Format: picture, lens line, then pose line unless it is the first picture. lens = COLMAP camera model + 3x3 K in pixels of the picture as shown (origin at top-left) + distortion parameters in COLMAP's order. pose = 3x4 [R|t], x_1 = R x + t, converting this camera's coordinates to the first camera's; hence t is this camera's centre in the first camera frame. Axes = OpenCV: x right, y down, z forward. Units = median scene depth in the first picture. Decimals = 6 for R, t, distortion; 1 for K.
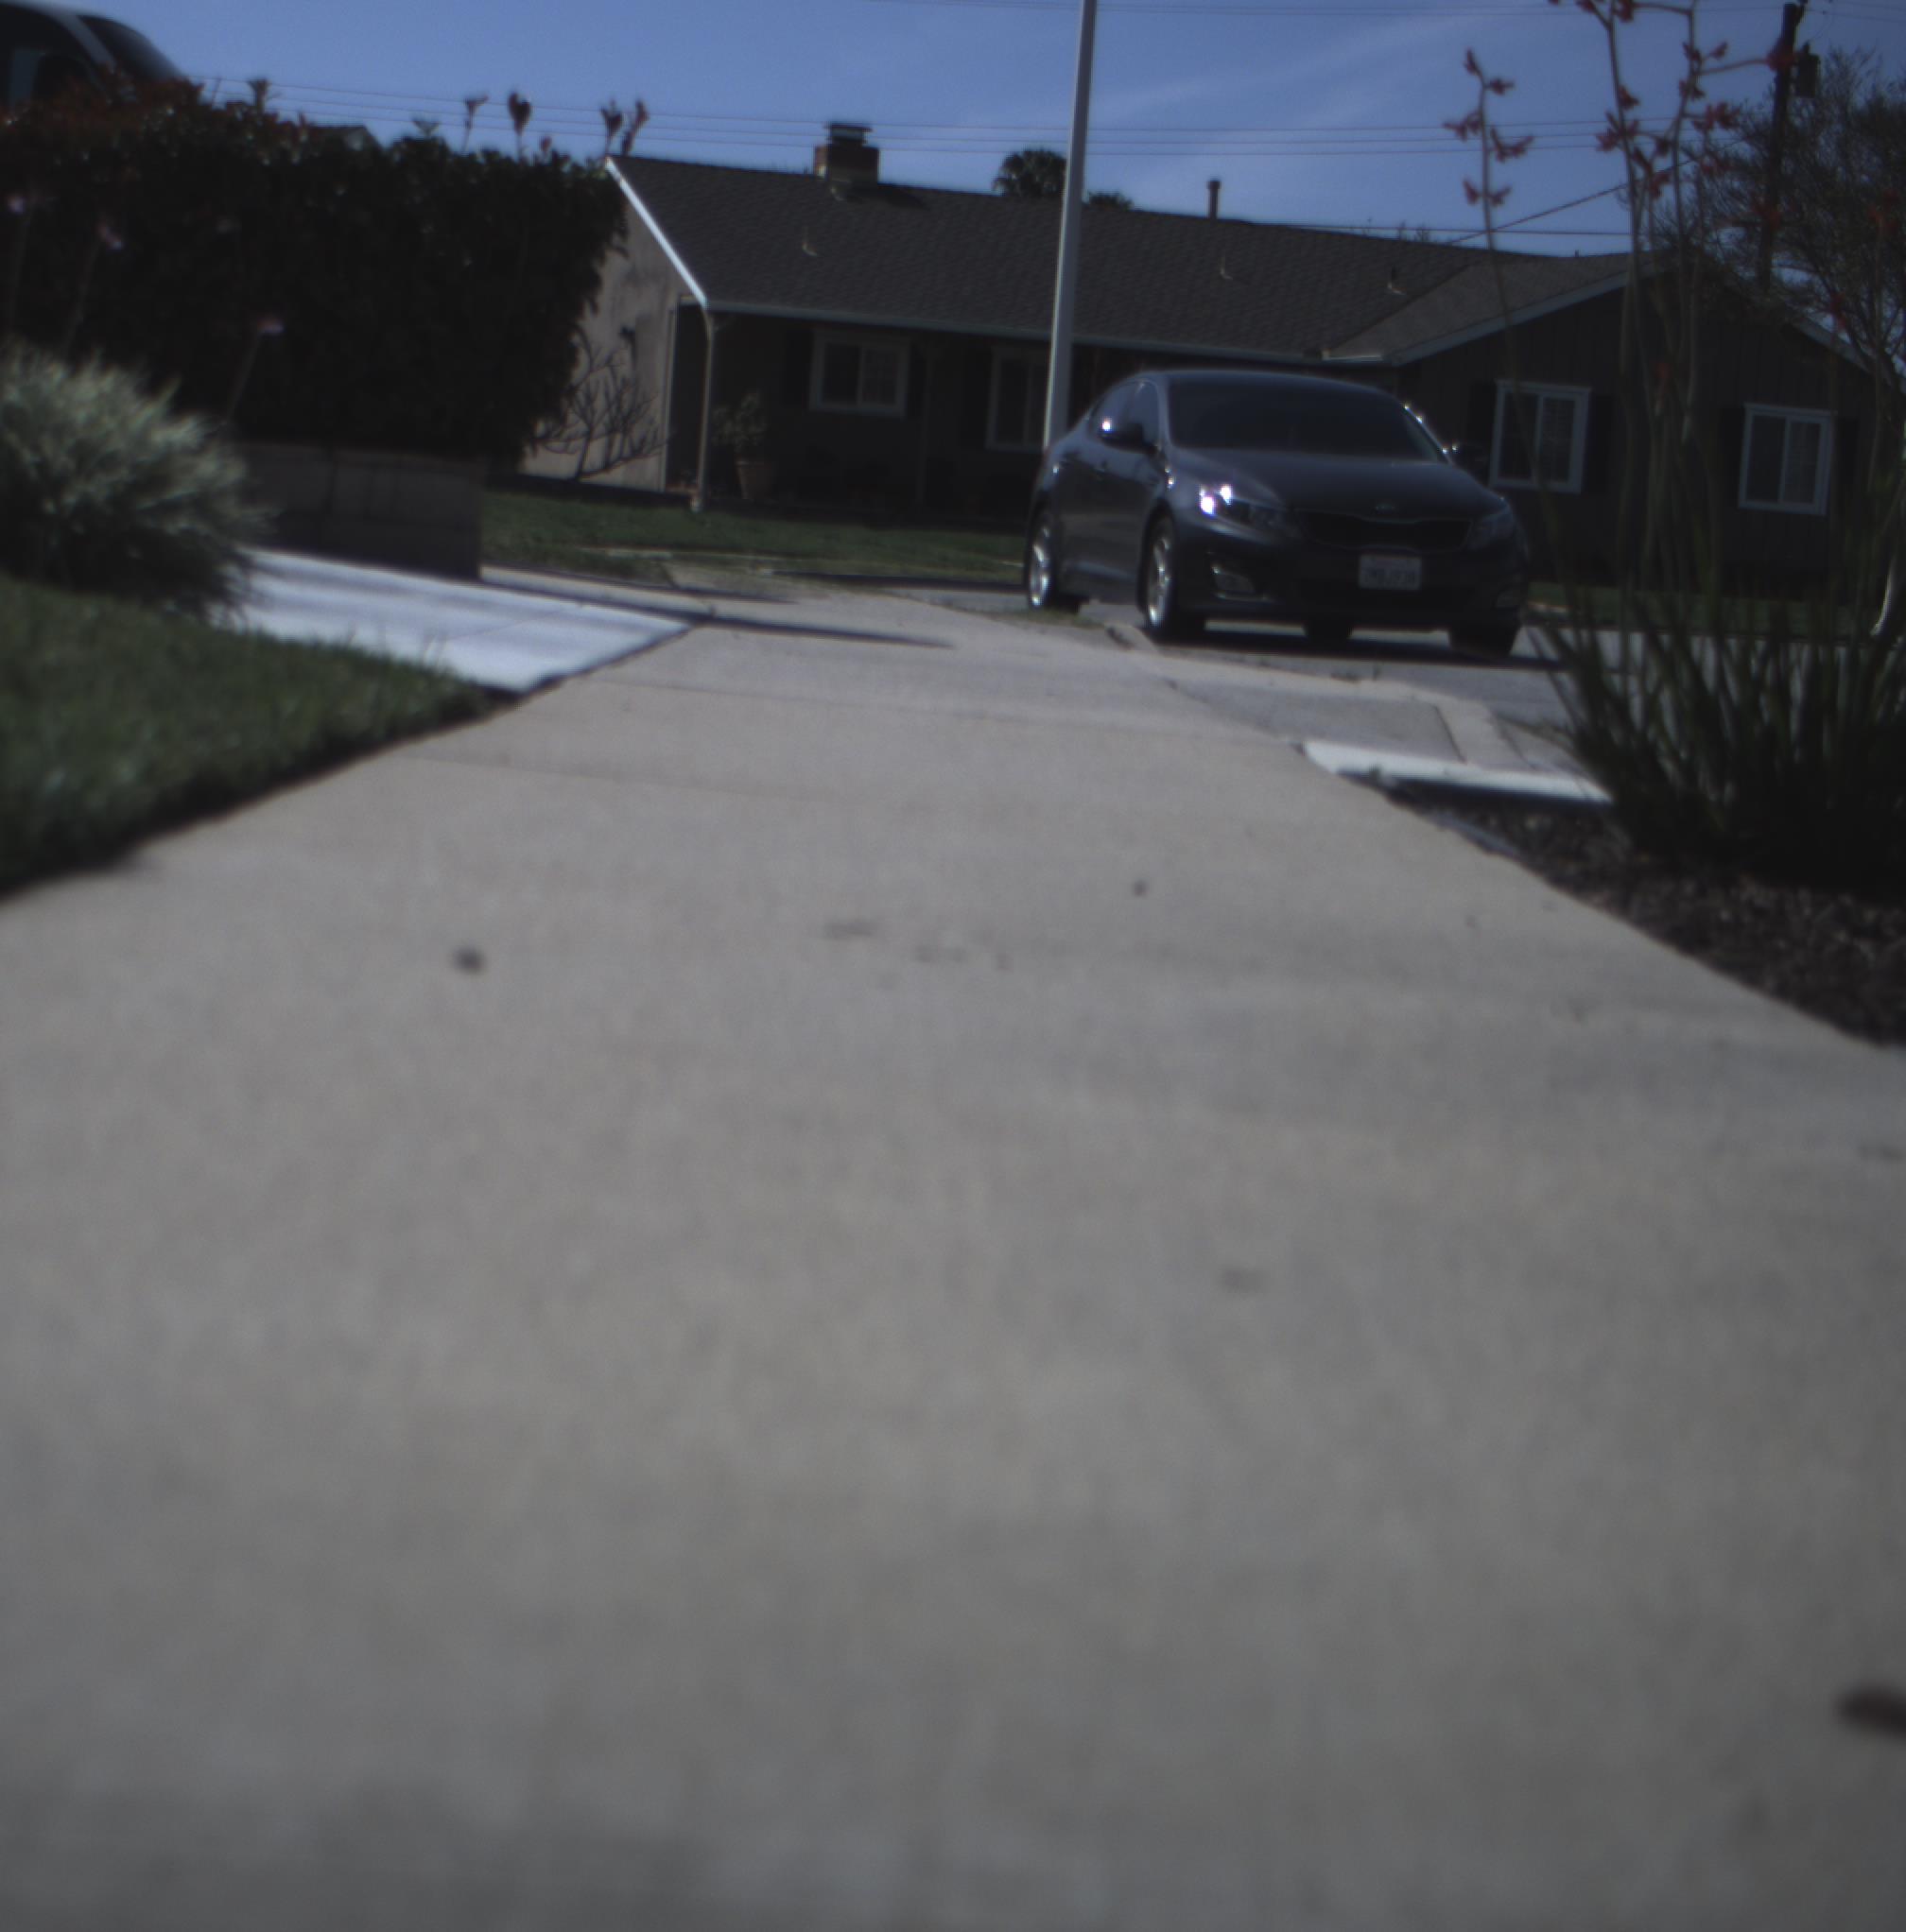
lens RADIAL K [[4212.7, 0, 728.2], [0, 4212.7, 961.5], [0, 0, 1]] dist [-0.175742, 0.719666]
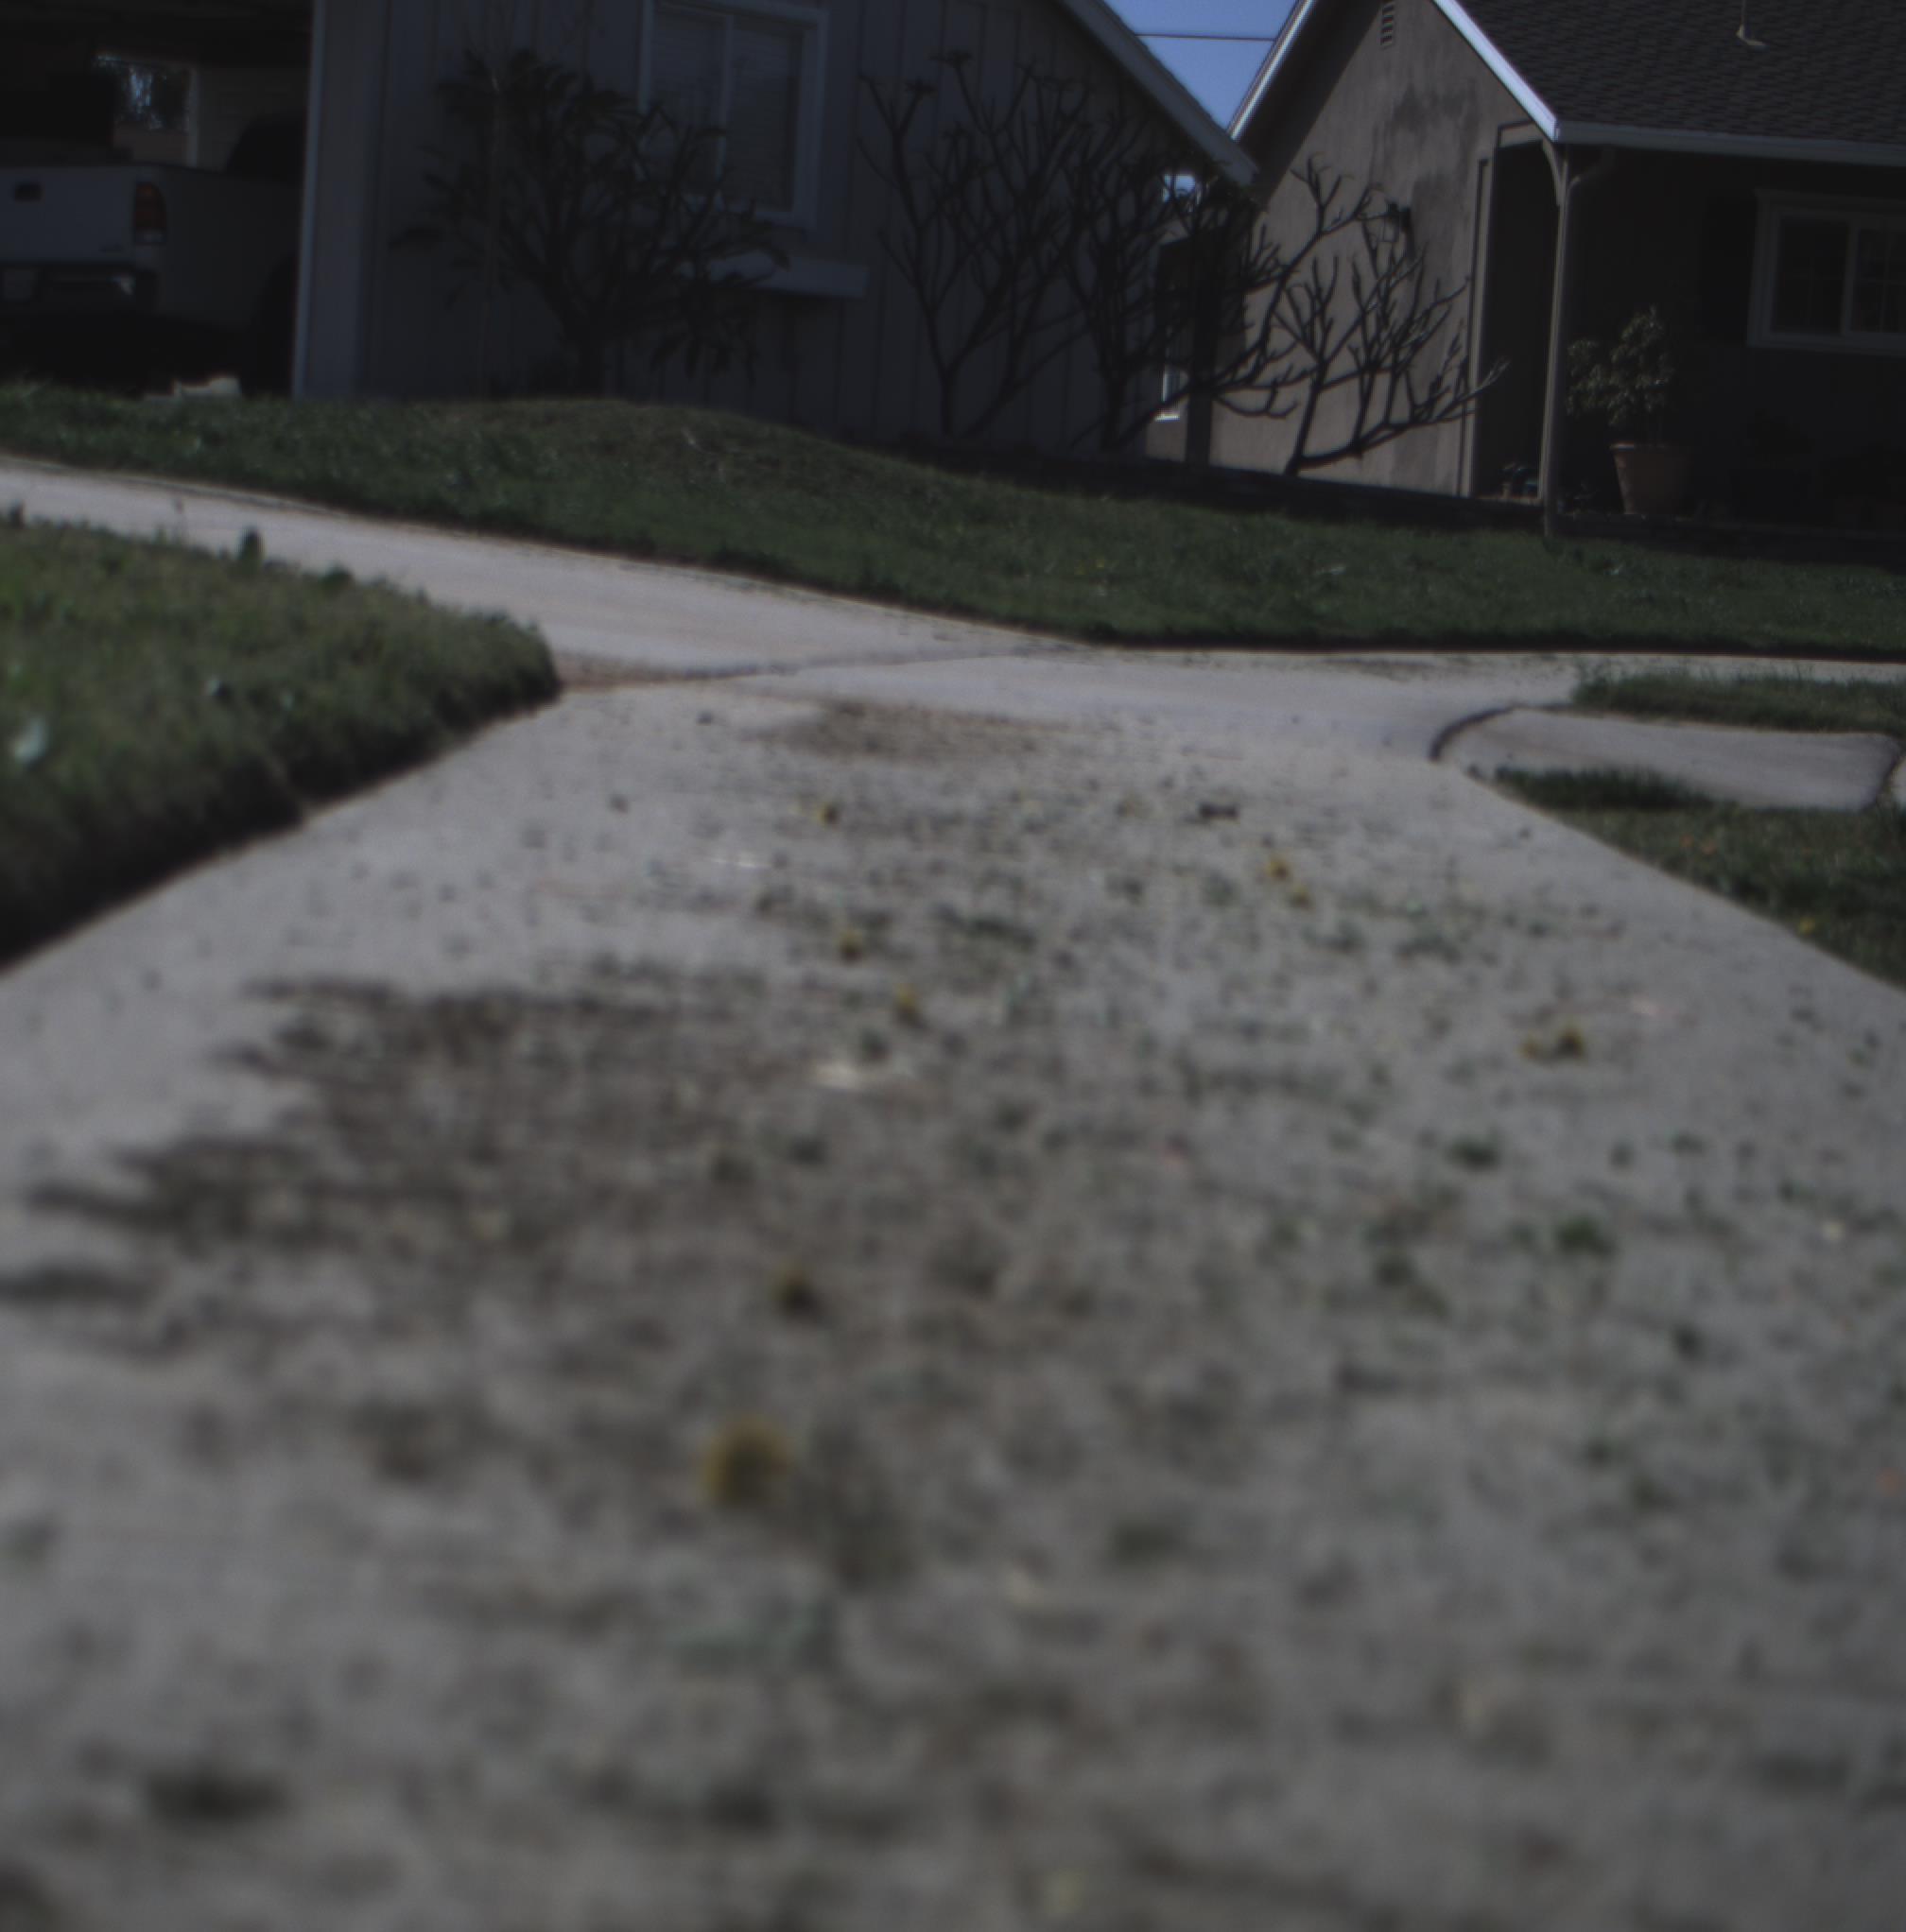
lens RADIAL K [[4212.7, 0, 728.2], [0, 4212.7, 961.5], [0, 0, 1]] dist [-0.175742, 0.719666]
pose [[0.983751, 0.003232, -0.179507, -0.014074], [-0.004975, 0.999945, -0.009257, -0.056613], [0.179467, 0.009999, 0.983713, 0.537357]]
